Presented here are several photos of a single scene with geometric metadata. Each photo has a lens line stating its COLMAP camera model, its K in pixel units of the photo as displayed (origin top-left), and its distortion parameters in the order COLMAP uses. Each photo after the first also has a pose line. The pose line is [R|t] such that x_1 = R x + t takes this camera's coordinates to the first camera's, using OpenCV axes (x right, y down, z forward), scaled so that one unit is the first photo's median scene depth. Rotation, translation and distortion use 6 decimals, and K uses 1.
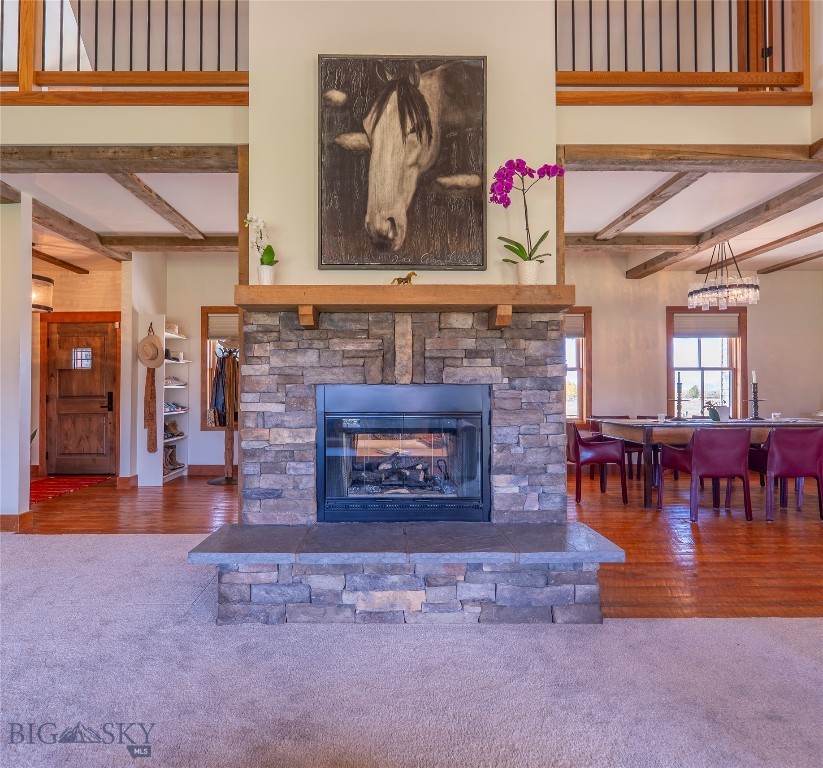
lens RADIAL K [[476.6, 0, 387.9], [0, 476.6, 385.0], [0, 0, 1]] dist [0.002040, -0.002032]
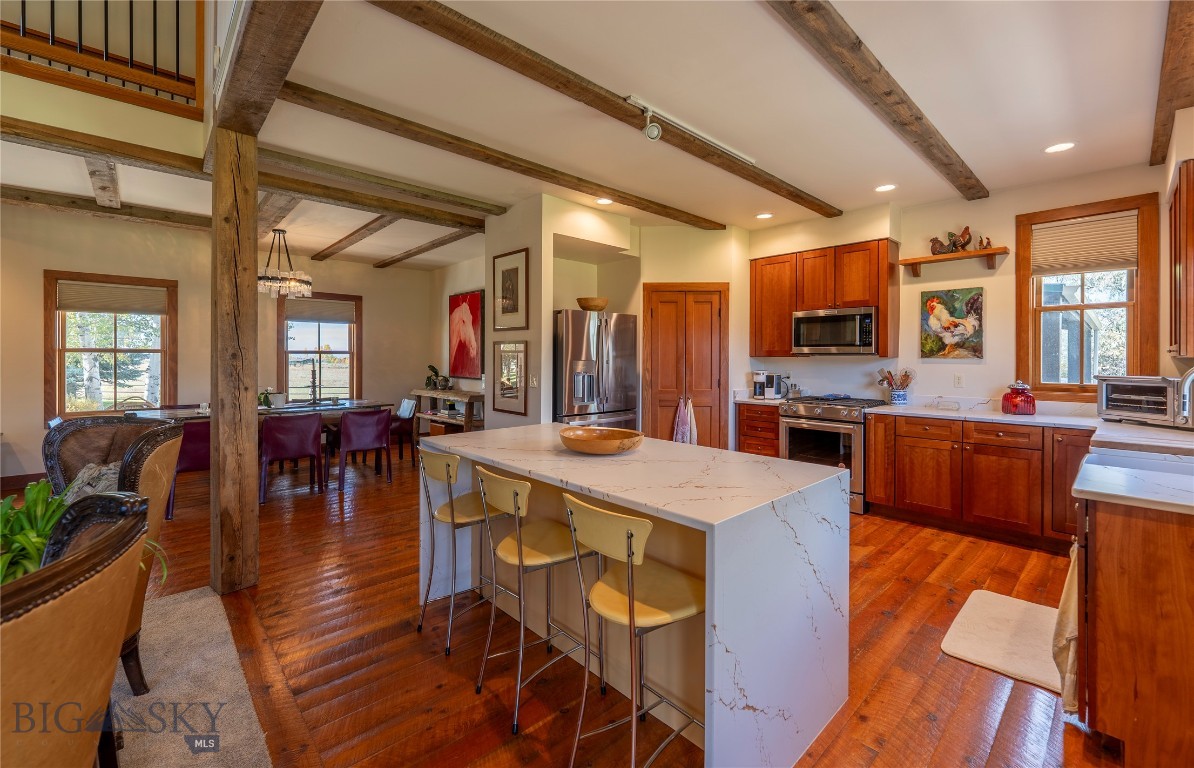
lens RADIAL K [[491.2, 0, 597.6], [0, 491.2, 360.4], [0, 0, 1]] dist [-0.000480, -0.000008]
pose [[0.737873, -0.001154, 0.674938, 0.927370], [-0.010252, 0.999864, 0.012918, -0.087662], [-0.674862, -0.016452, 0.737761, -0.477835]]
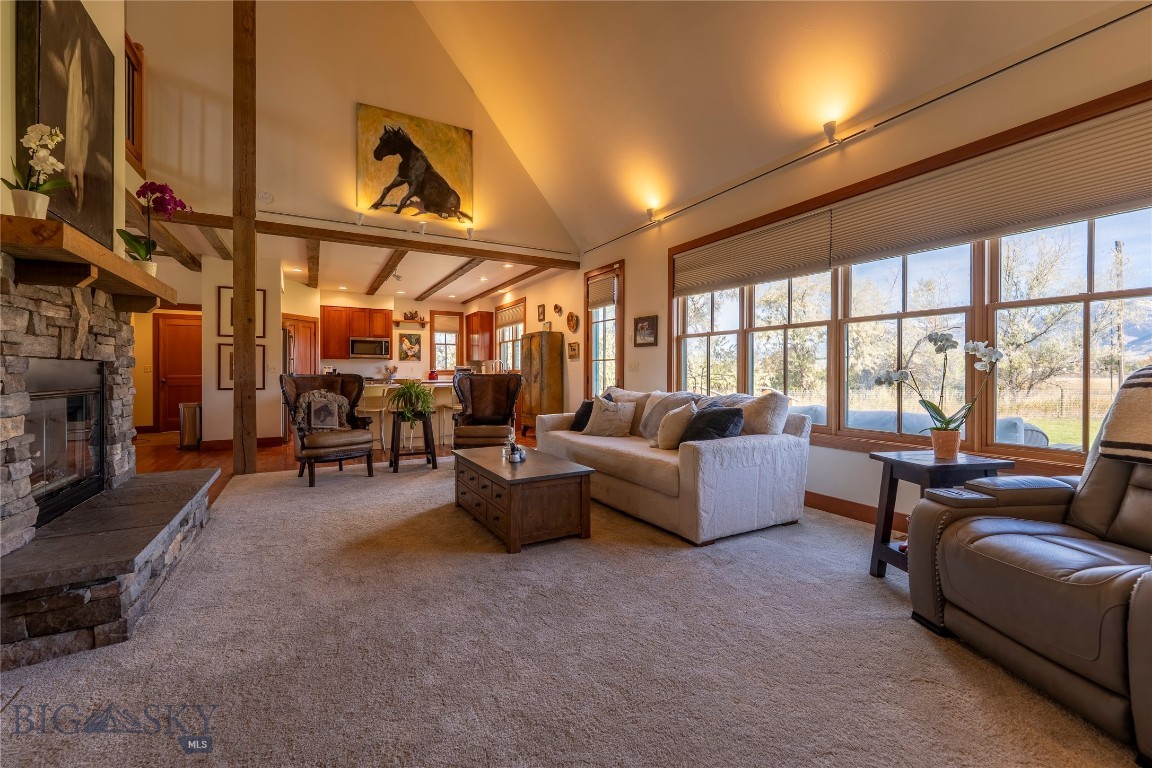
lens RADIAL K [[477.5, 0, 580.0], [0, 477.5, 374.0], [0, 0, 1]] dist [0.001180, 0.000007]
pose [[-0.486240, -0.002149, 0.873823, -1.254215], [-0.009727, 0.999948, -0.002953, 0.020287], [-0.873771, -0.009935, -0.486235, 0.600697]]
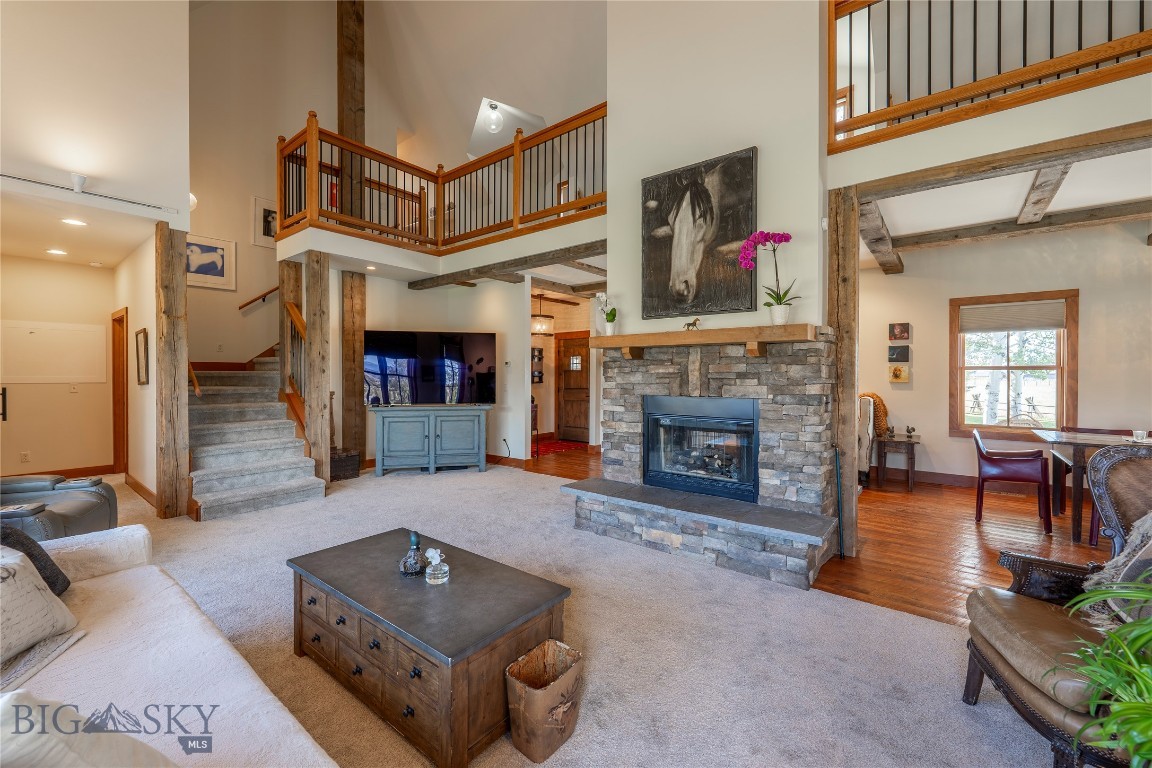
lens RADIAL K [[467.7, 0, 575.2], [0, 467.7, 378.1], [0, 0, 1]] dist [0.001919, 0.000090]
pose [[0.778409, 0.007840, -0.627708, 0.633449], [0.005365, 0.999802, 0.019140, -0.086065], [0.627734, -0.018266, 0.778214, -0.311383]]
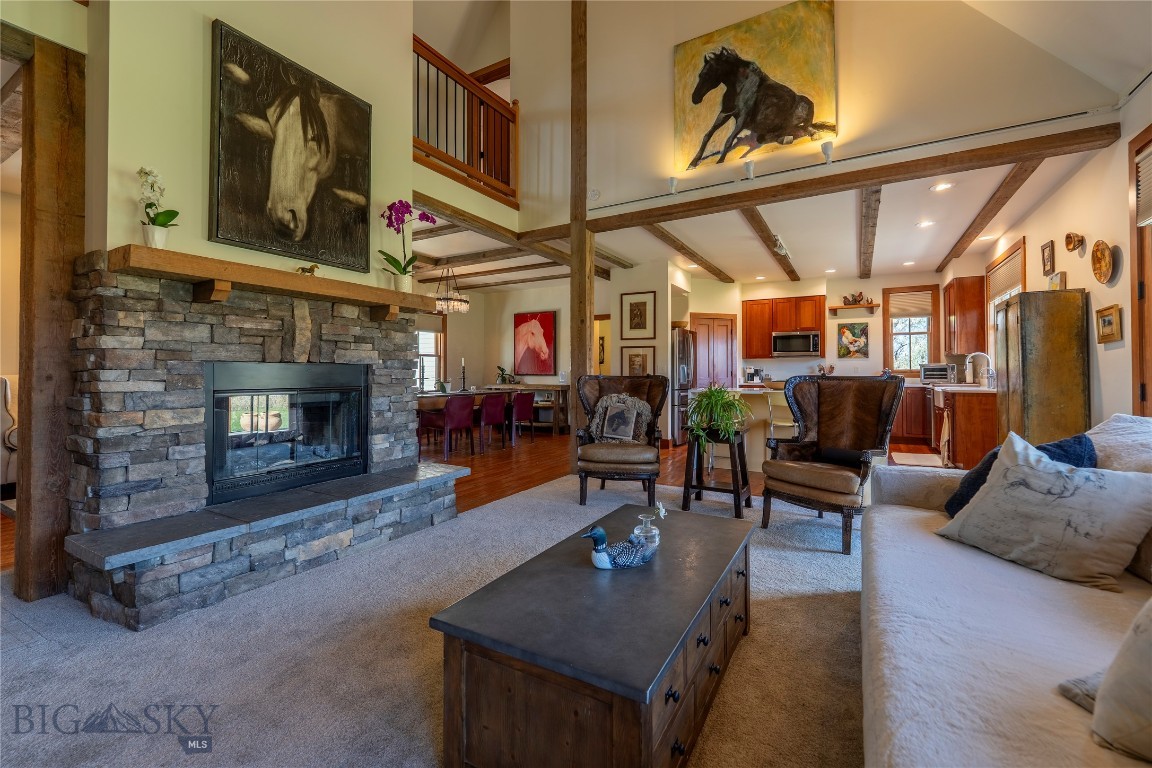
lens RADIAL K [[476.5, 0, 585.8], [0, 476.5, 366.7], [0, 0, 1]] dist [0.001905, 0.000130]
pose [[0.501611, 0.012321, 0.865006, -0.596501], [-0.010356, 0.999912, -0.008236, 0.009750], [-0.865031, -0.004827, 0.501694, -0.130848]]
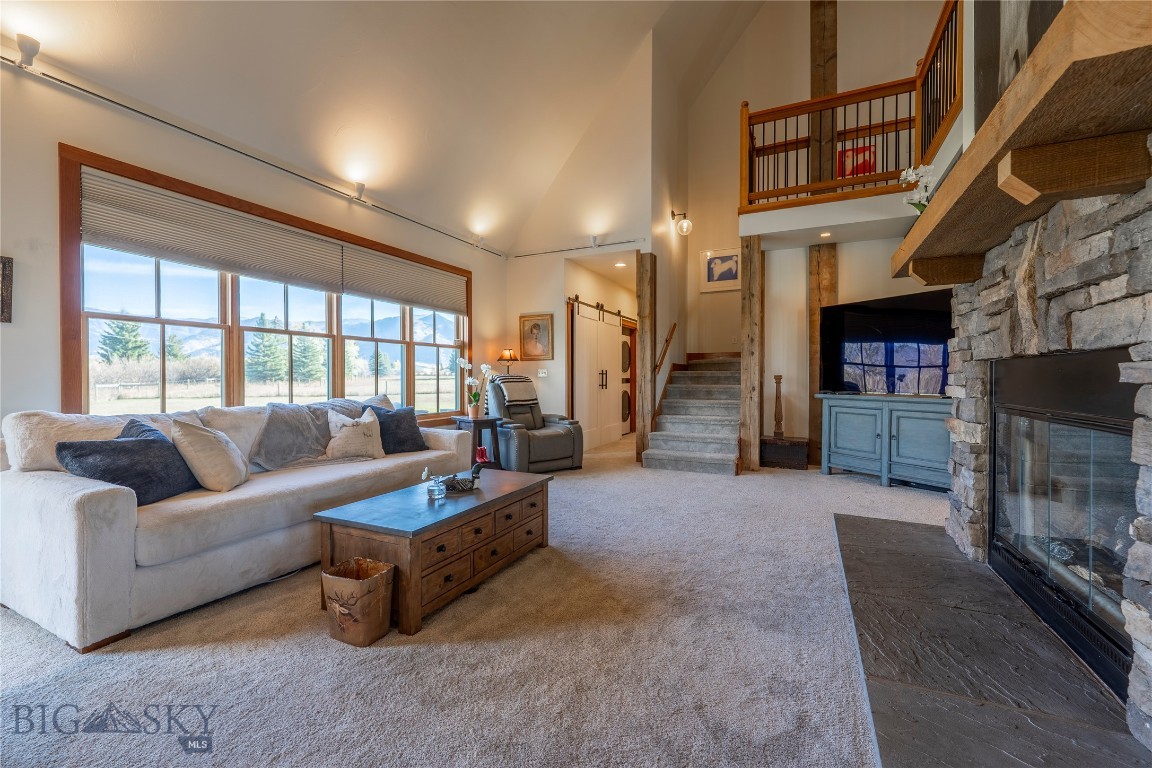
lens RADIAL K [[478.4, 0, 573.0], [0, 478.4, 380.8], [0, 0, 1]] dist [0.002185, -0.000001]
pose [[-0.448315, 0.006721, -0.893850, 0.728770], [0.010862, 0.999939, 0.002070, 0.020140], [0.893810, -0.008781, -0.448361, 0.788122]]
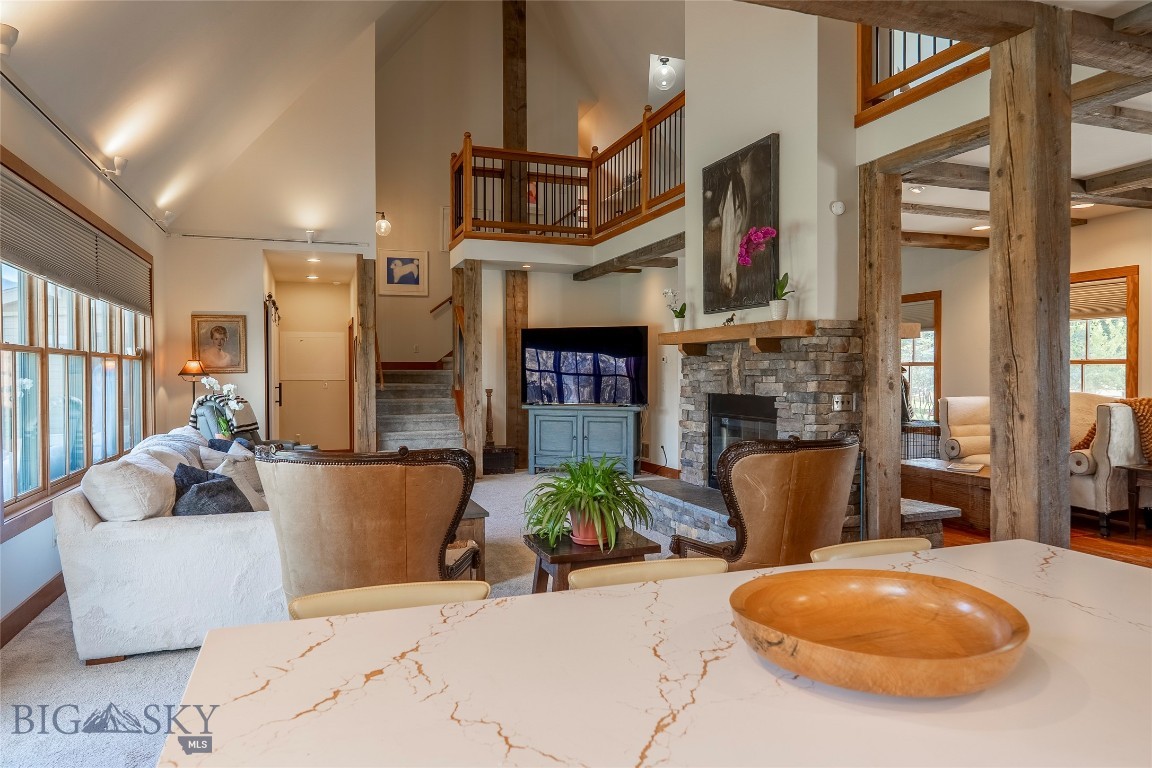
lens RADIAL K [[725.3, 0, 573.0], [0, 725.3, 383.2], [0, 0, 1]] dist [0.001000, -0.001488]
pose [[0.335906, 0.014841, -0.941779, 1.832992], [0.014071, 0.999685, 0.020772, -0.084465], [0.941790, -0.020230, 0.335591, -0.139129]]
